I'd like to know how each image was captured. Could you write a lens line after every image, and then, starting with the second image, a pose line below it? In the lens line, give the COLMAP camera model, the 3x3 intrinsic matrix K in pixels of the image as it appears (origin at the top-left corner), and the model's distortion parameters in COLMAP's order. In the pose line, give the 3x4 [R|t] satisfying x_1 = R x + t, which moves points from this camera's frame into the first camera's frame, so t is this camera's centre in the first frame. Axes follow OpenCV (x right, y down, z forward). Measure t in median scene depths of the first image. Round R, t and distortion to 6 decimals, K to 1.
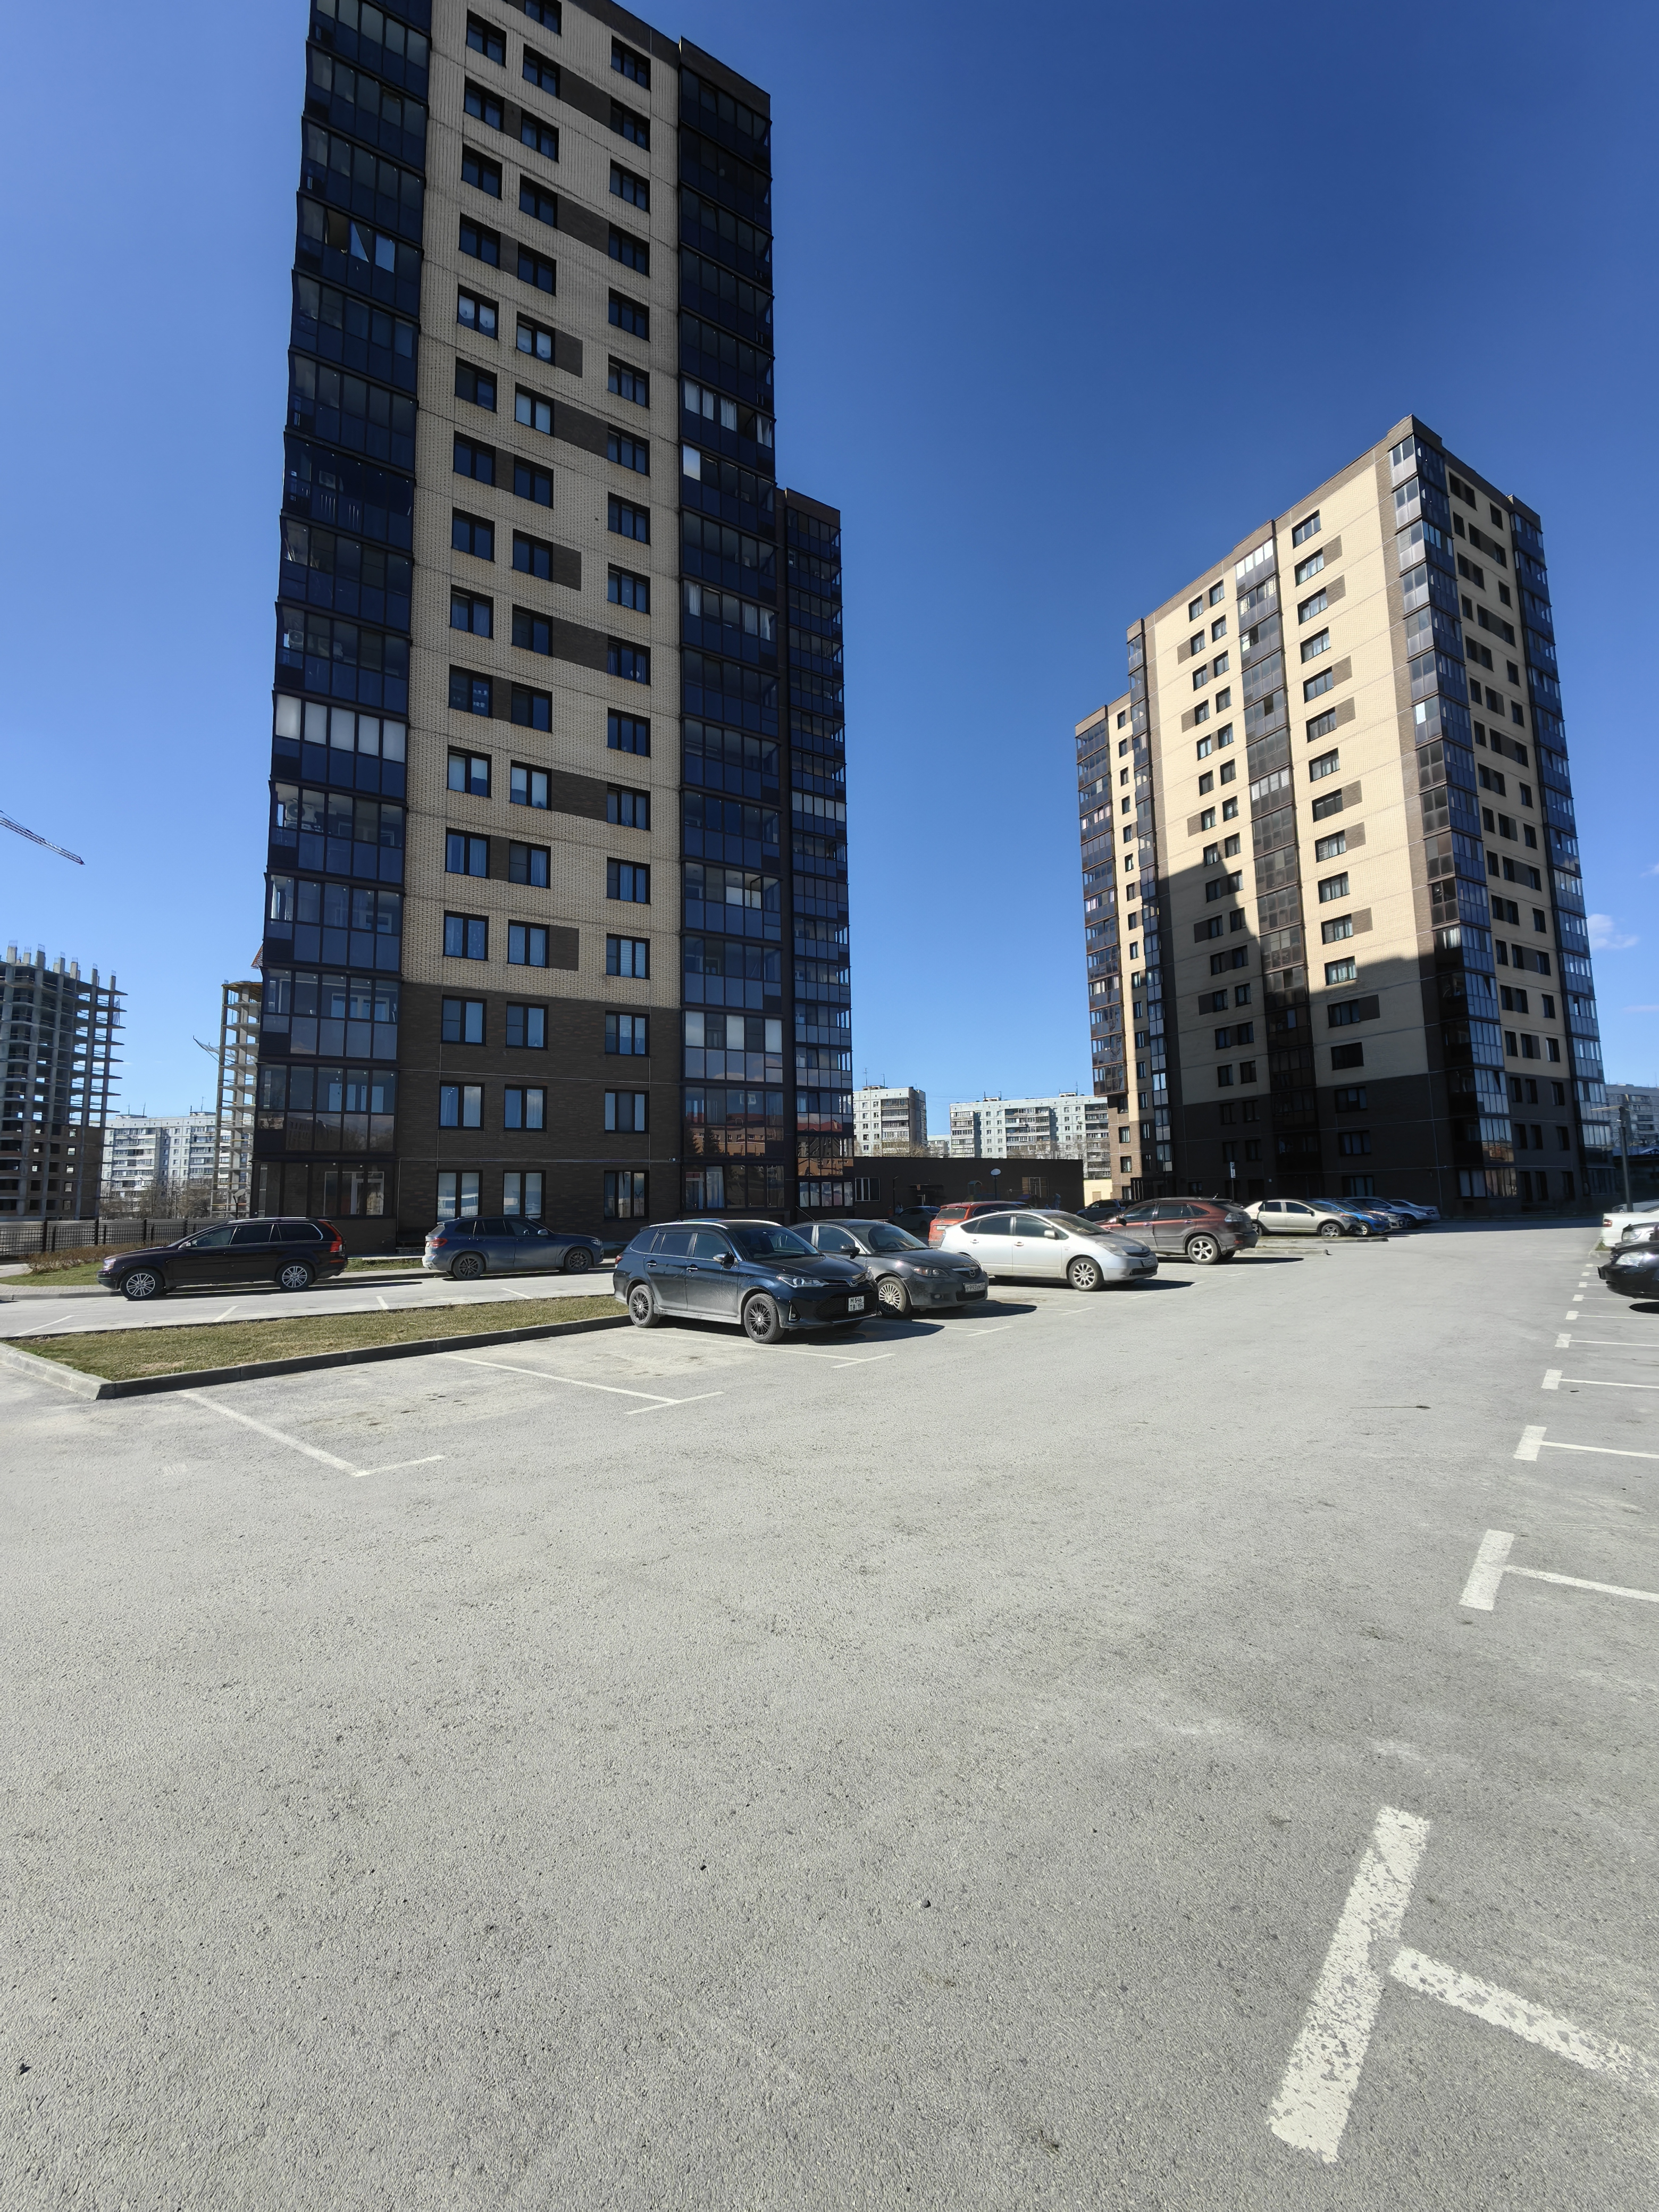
lens RADIAL K [[850.6, 0, 831.5], [0, 850.6, 1117.3], [0, 0, 1]] dist [0.021263, -0.006680]
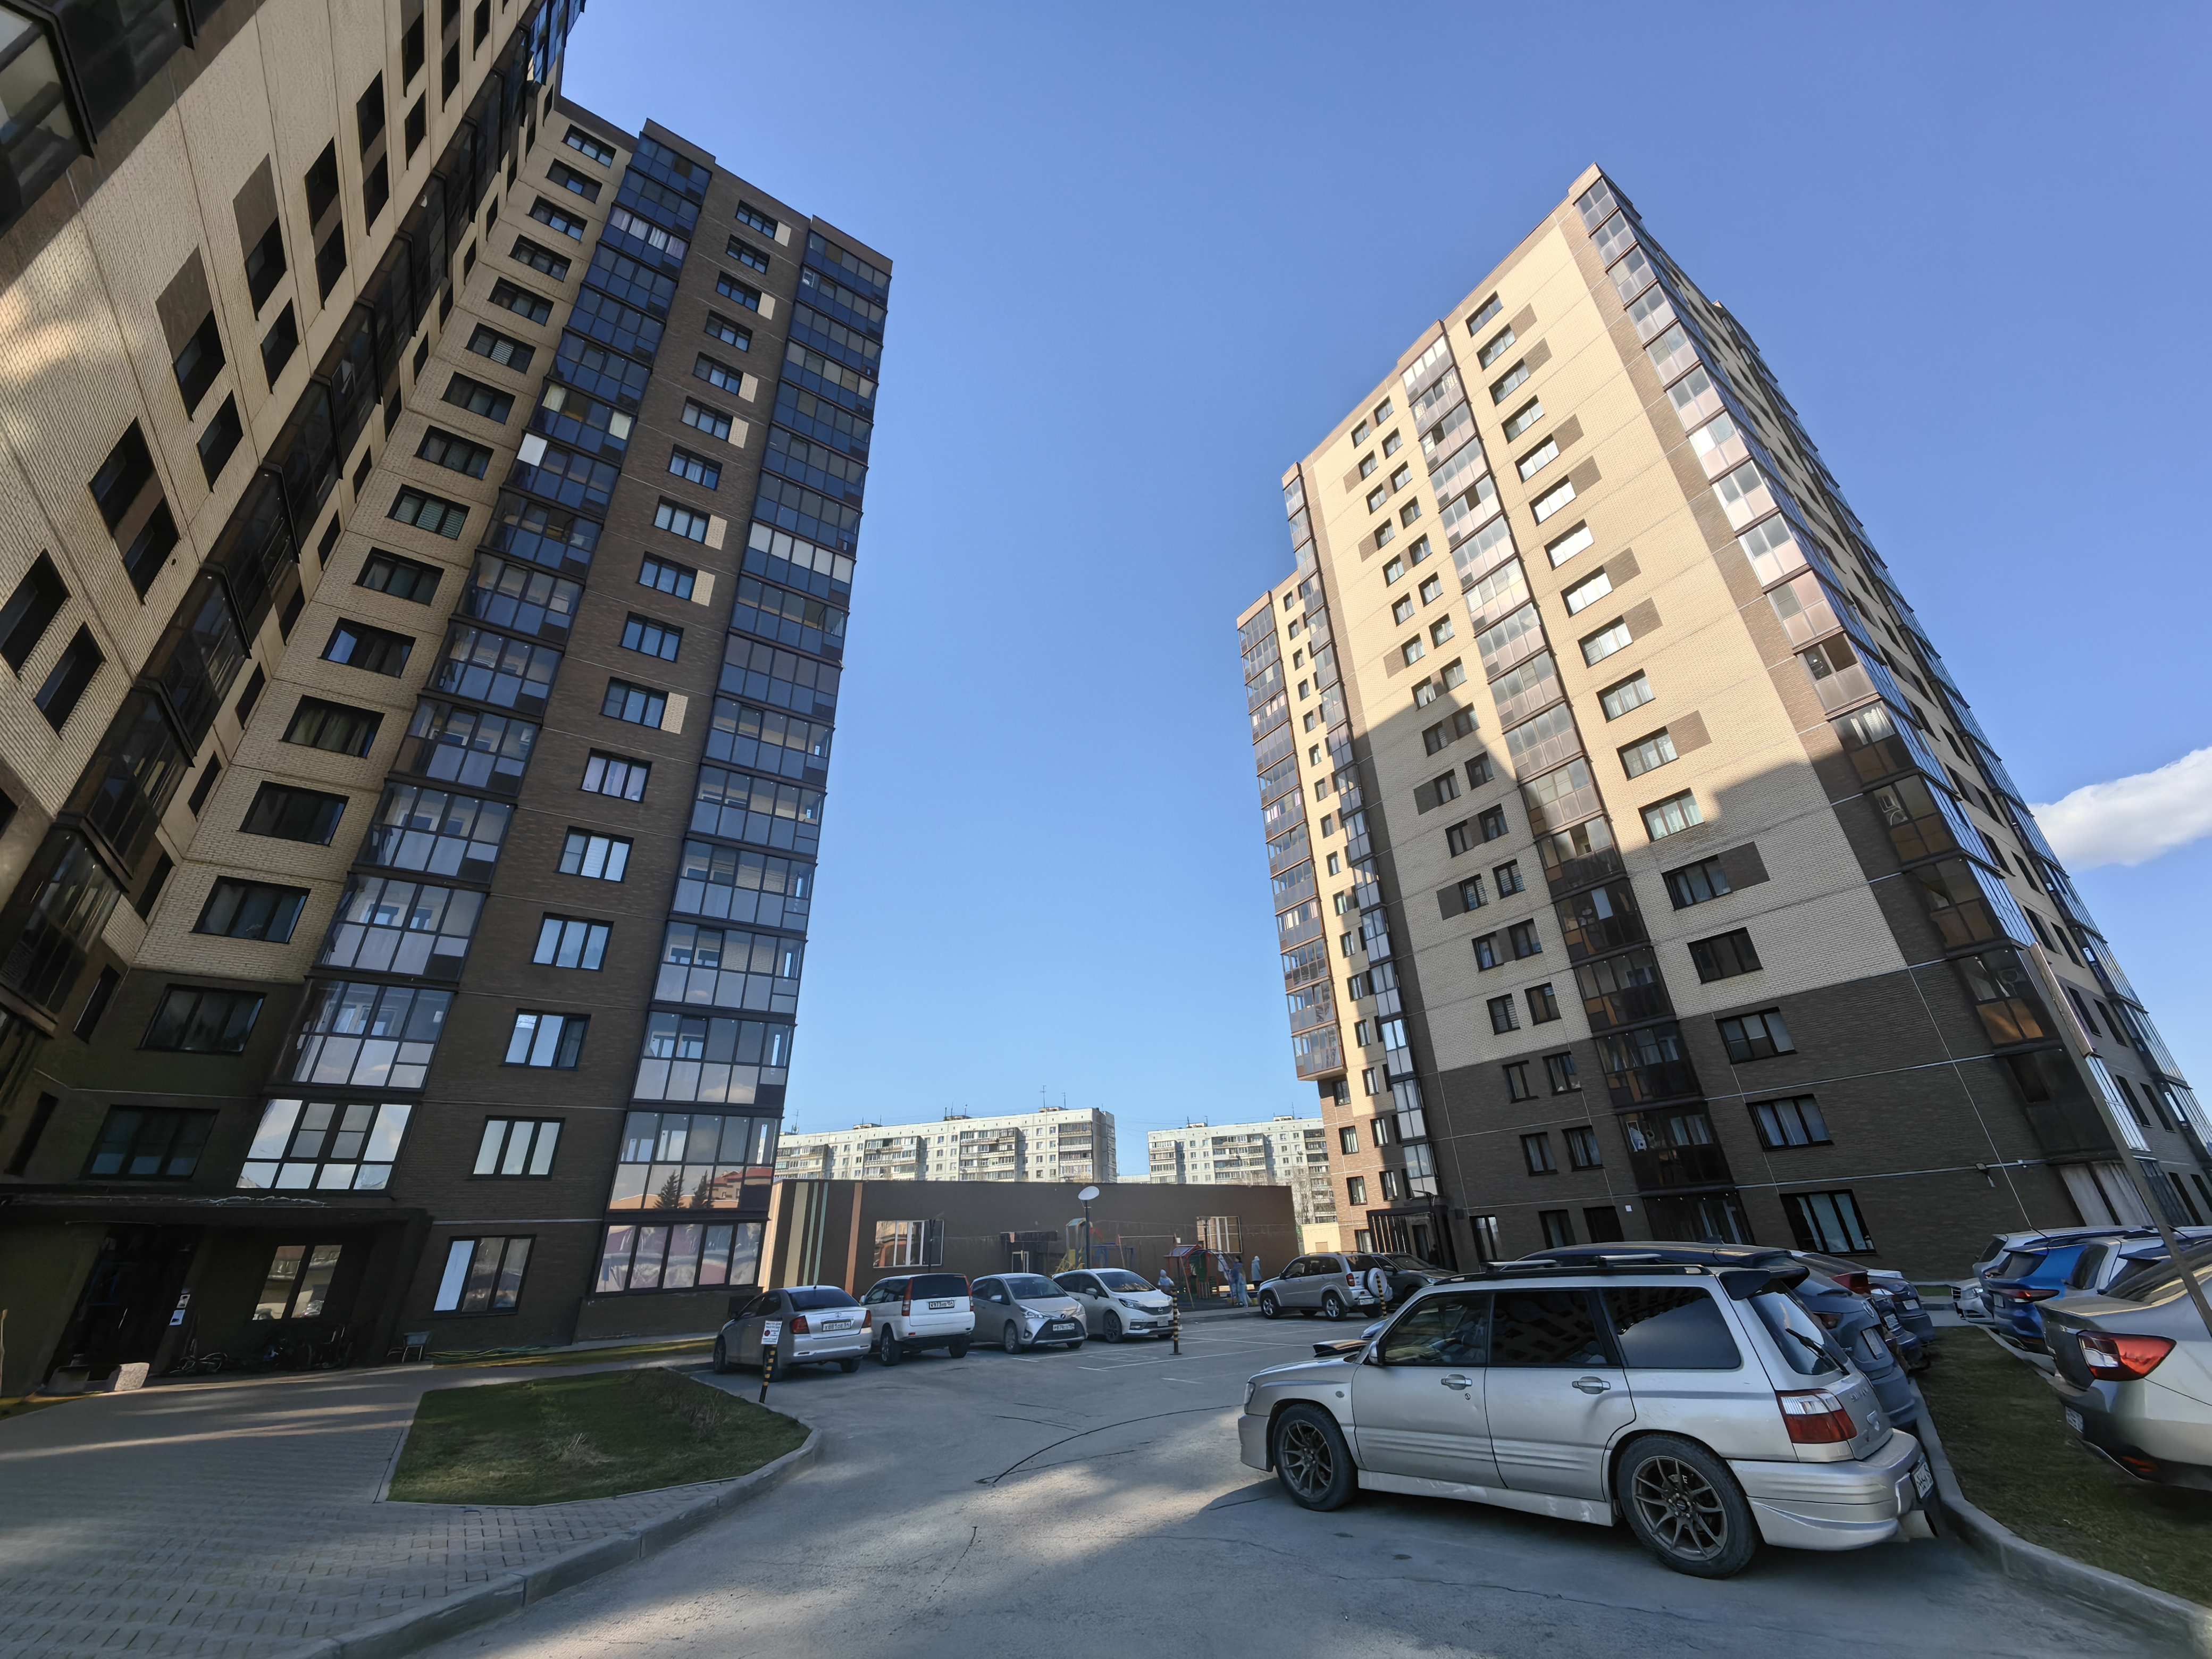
lens RADIAL K [[850.6, 0, 1116.1], [0, 850.6, 832.3], [0, 0, 1]] dist [0.021263, -0.006680]
pose [[0.996919, 0.017315, 0.076506, 0.169964], [0.011388, 0.933052, -0.359562, 0.047942], [-0.077610, 0.359326, 0.929980, 0.488402]]
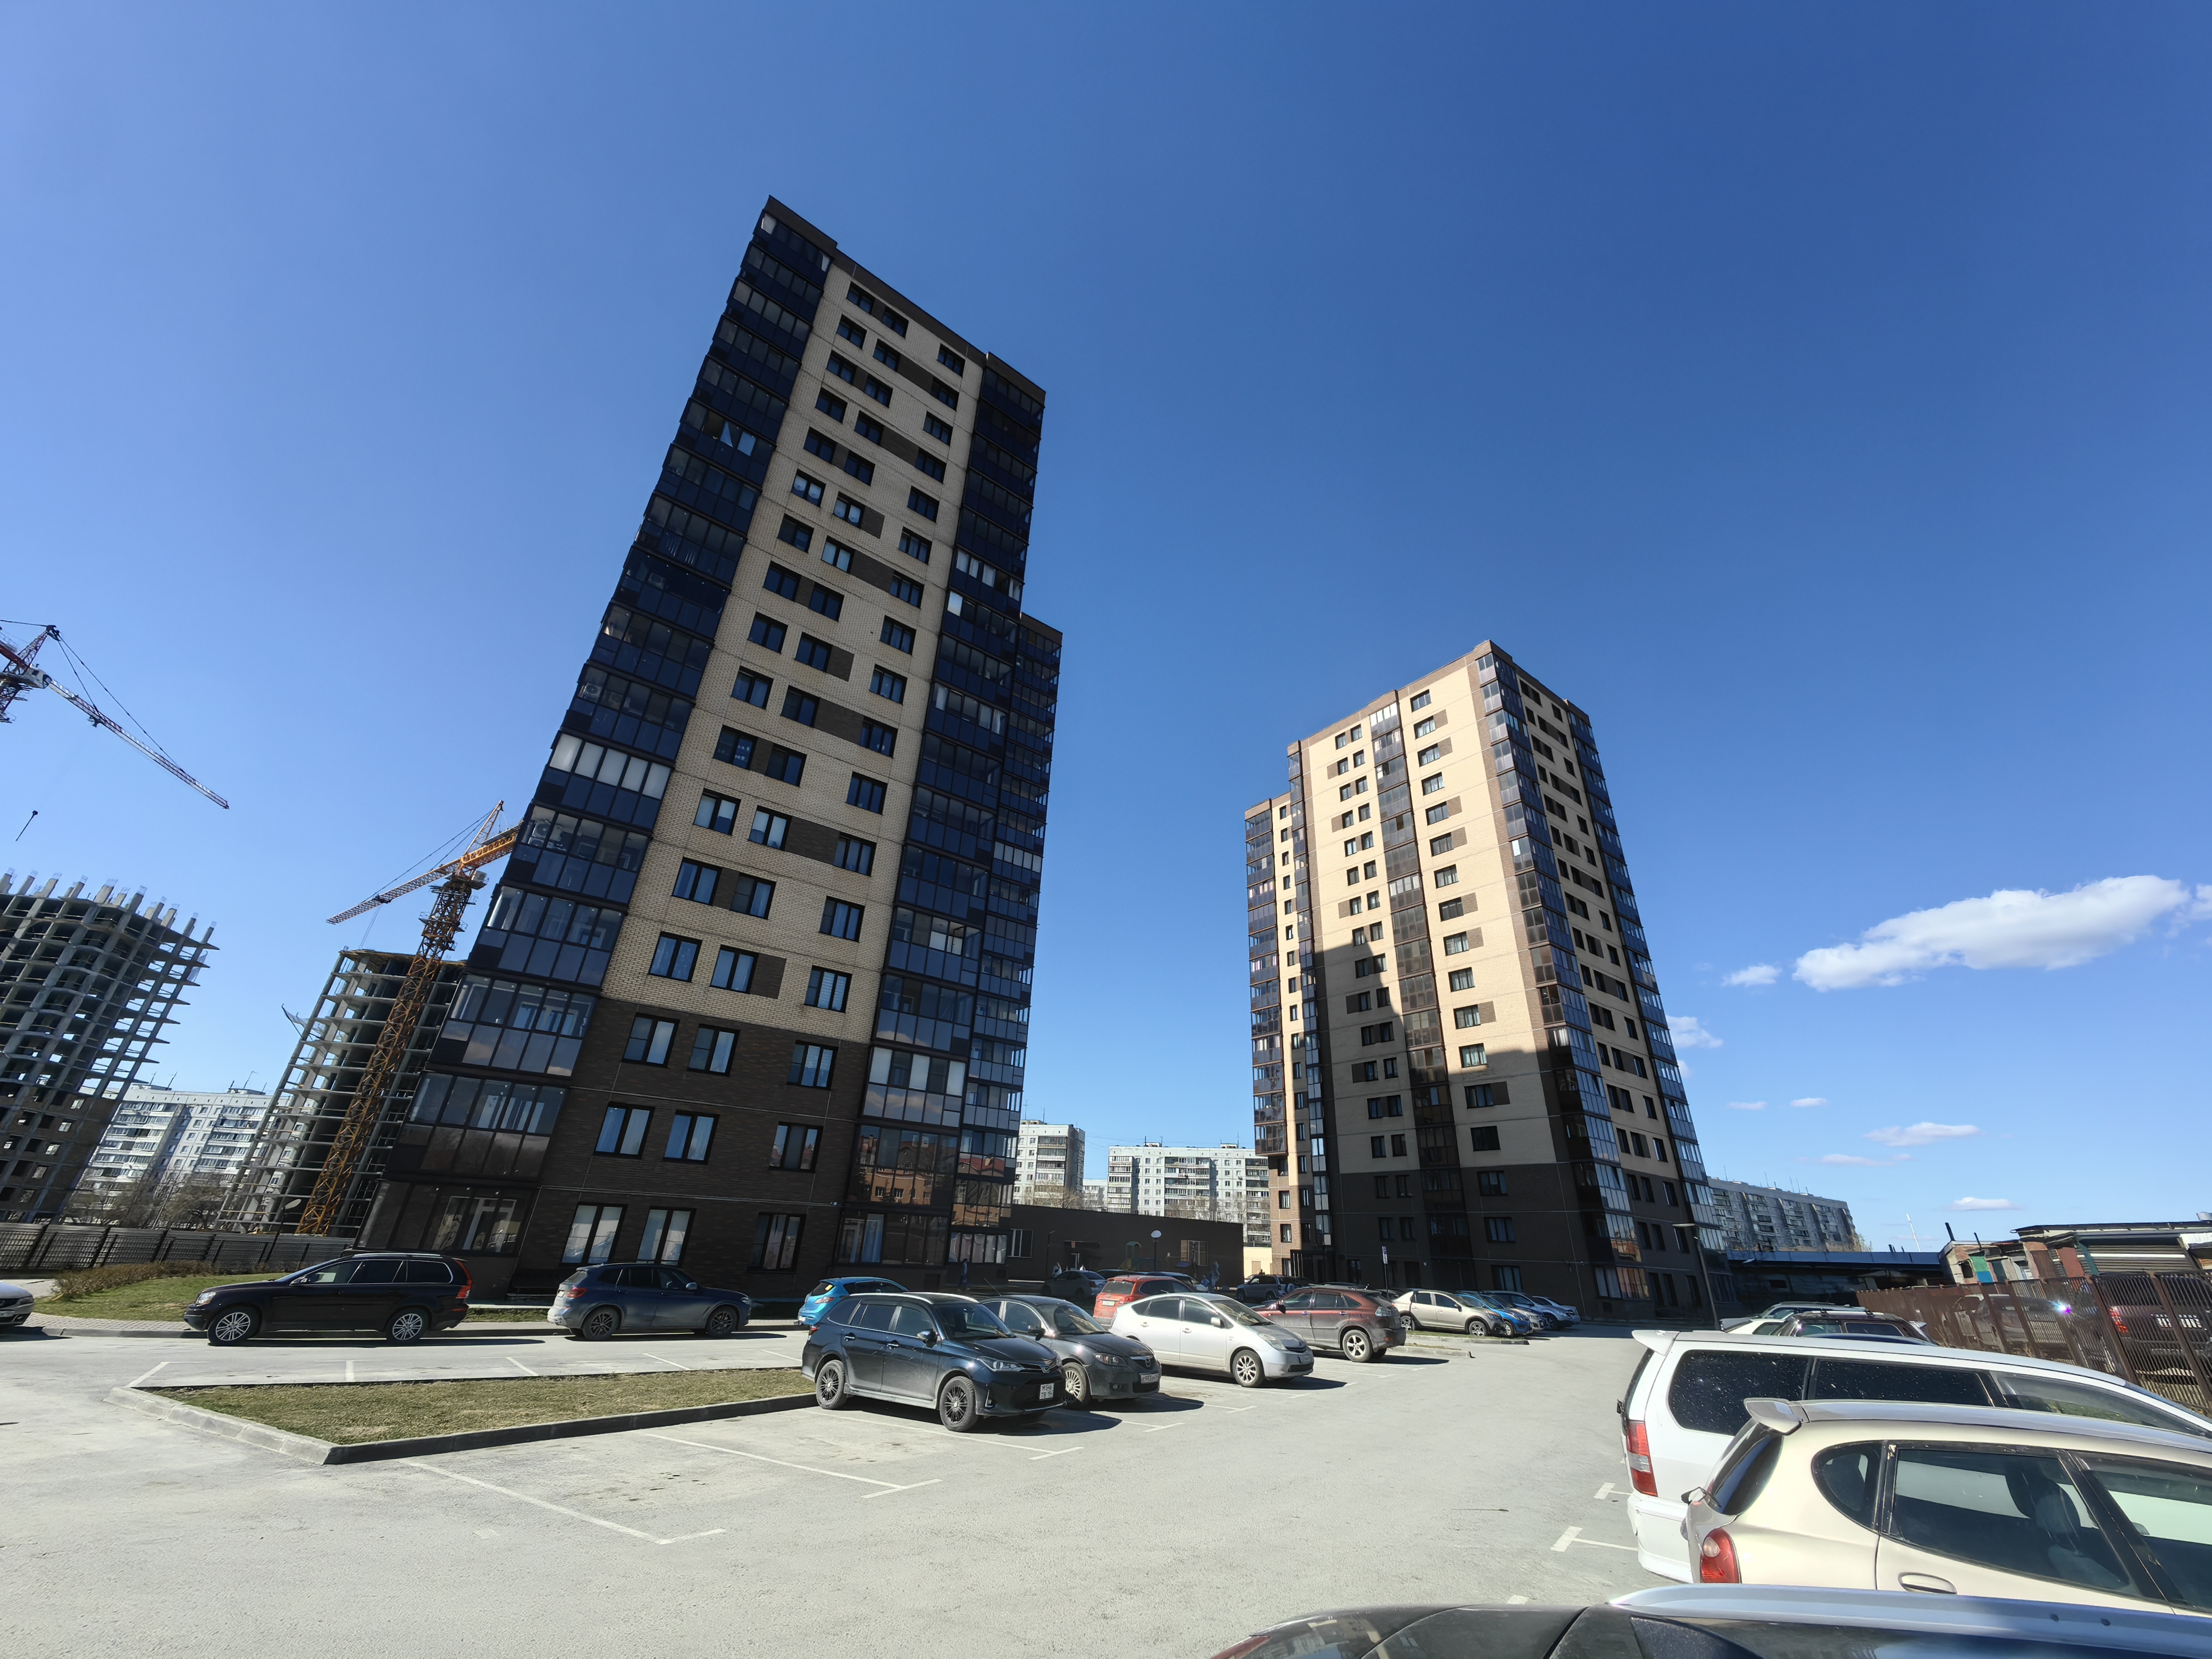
lens RADIAL K [[850.4, 0, 1117.5], [0, 850.4, 830.0], [0, 0, 1]] dist [0.026077, -0.011580]
pose [[0.985827, 0.123739, 0.113282, -0.017032], [-0.075483, 0.930207, -0.359190, -0.011279], [-0.149822, 0.345548, 0.926364, -0.050560]]
